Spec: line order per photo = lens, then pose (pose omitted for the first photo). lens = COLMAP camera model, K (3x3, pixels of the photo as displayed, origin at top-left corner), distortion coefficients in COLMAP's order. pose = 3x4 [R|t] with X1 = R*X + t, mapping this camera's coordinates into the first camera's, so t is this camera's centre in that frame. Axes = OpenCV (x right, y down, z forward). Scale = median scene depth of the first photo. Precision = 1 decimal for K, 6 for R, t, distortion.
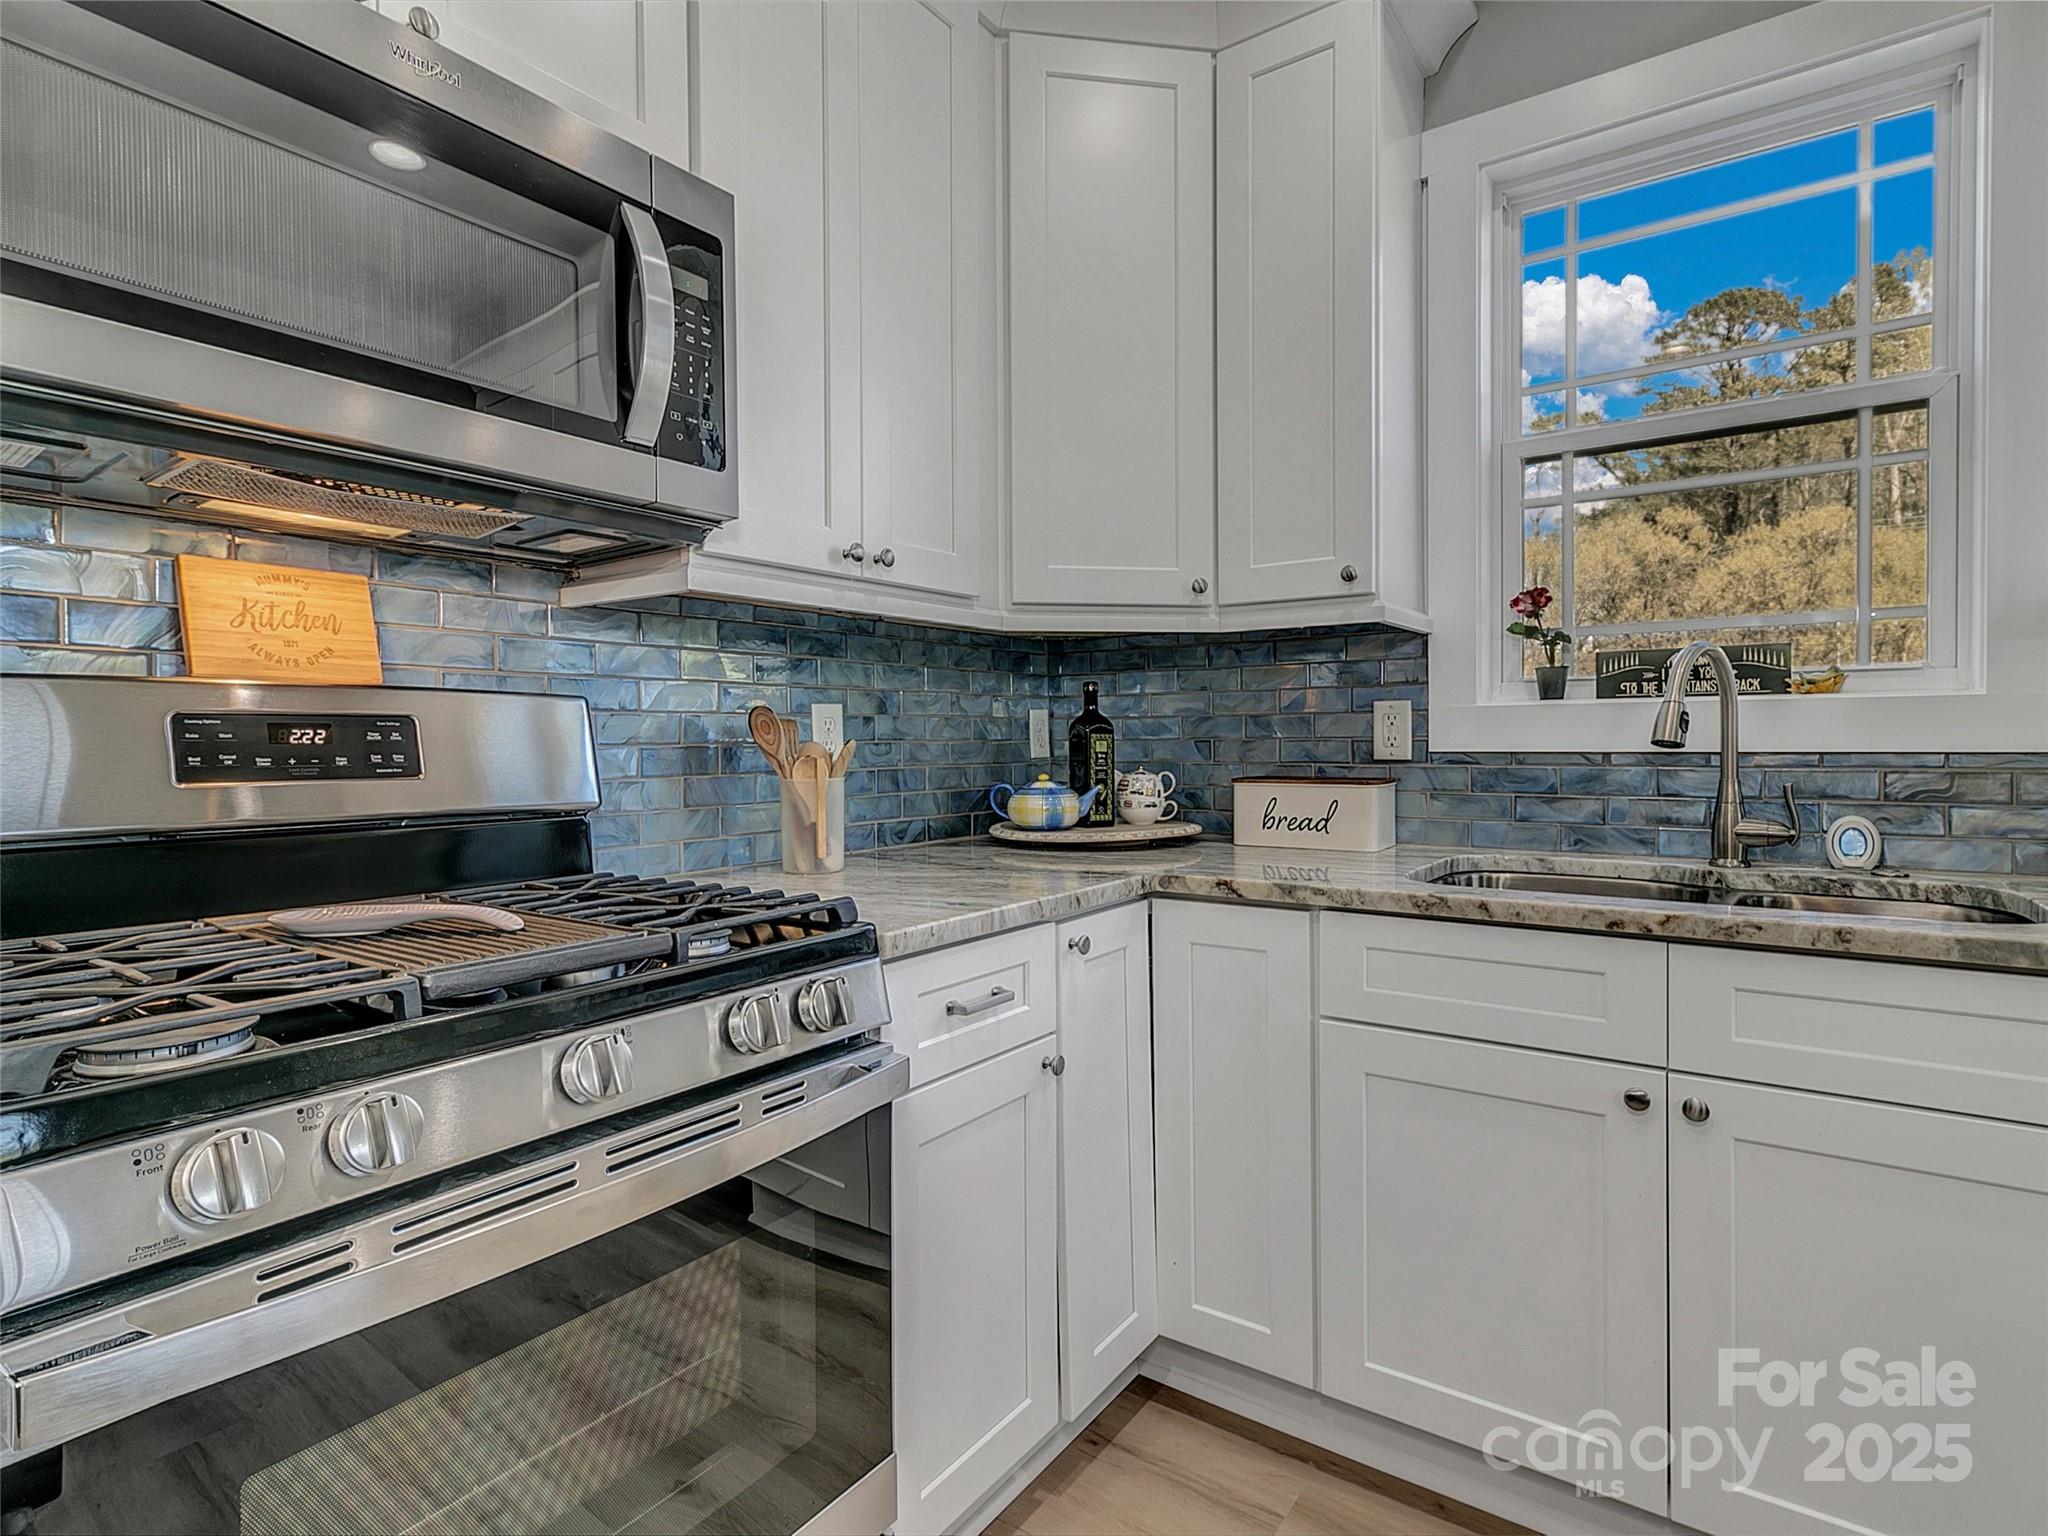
lens RADIAL K [[1059.7, 0, 1017.2], [0, 1059.7, 754.9], [0, 0, 1]] dist [0.006643, -0.002465]
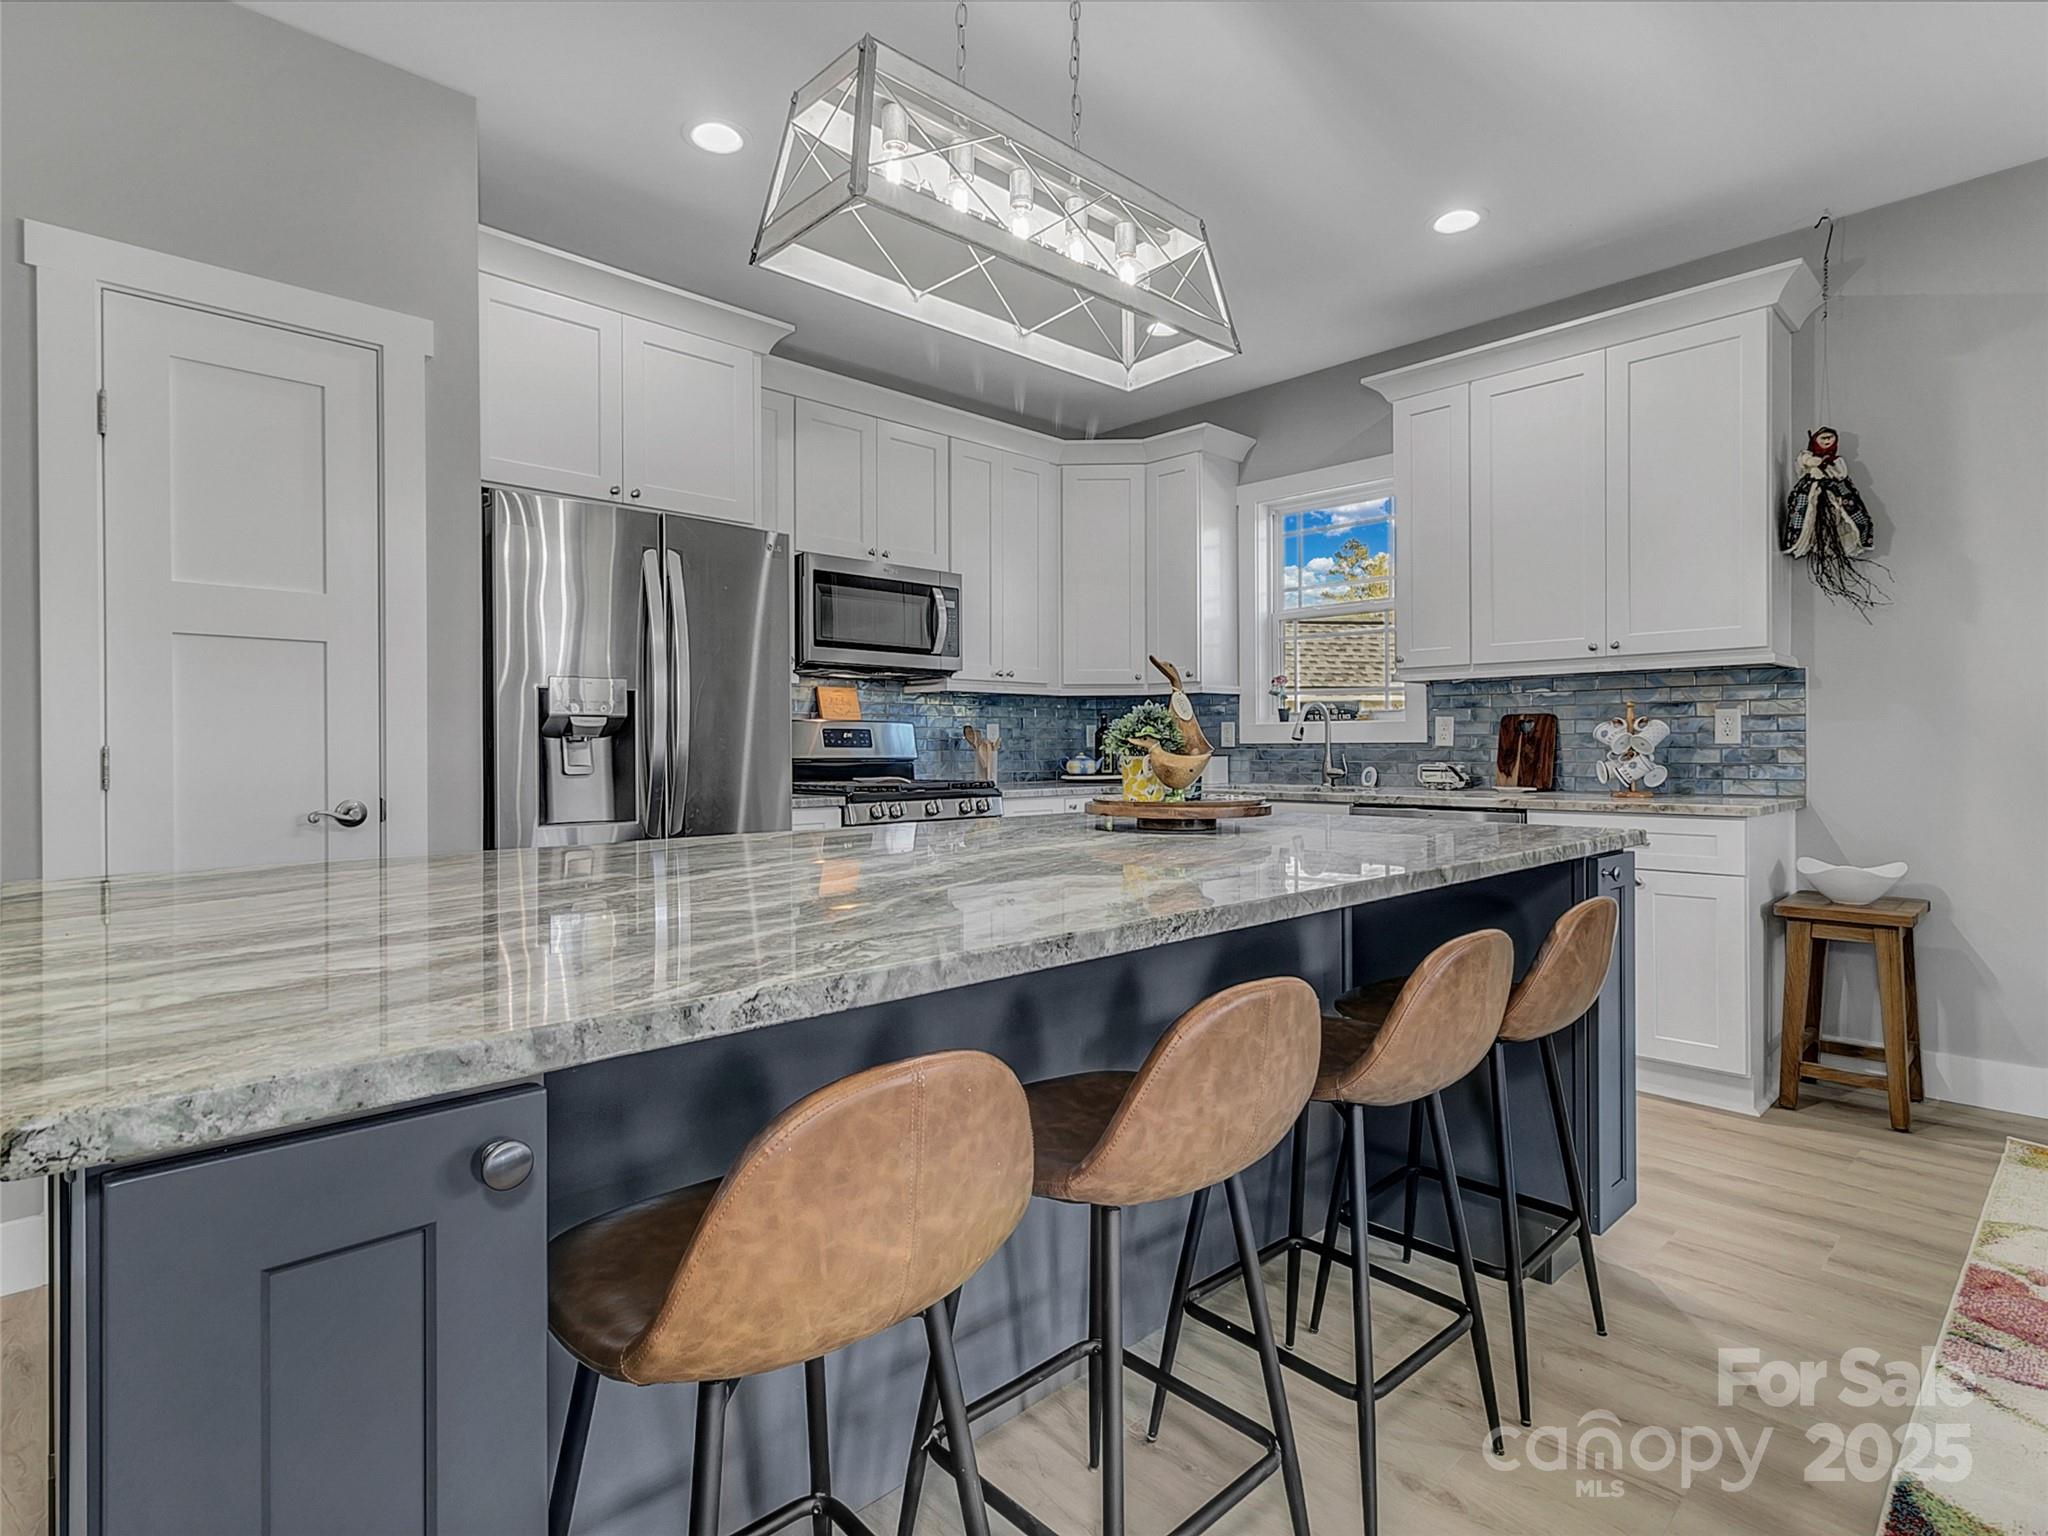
lens RADIAL K [[1059.7, 0, 1016.4], [0, 1059.7, 751.0], [0, 0, 1]] dist [0.006643, -0.002465]
pose [[0.983112, 0.004066, -0.182960, 0.376151], [-0.005920, 0.999937, -0.009587, 0.045433], [0.182909, 0.010509, 0.983074, -1.643904]]
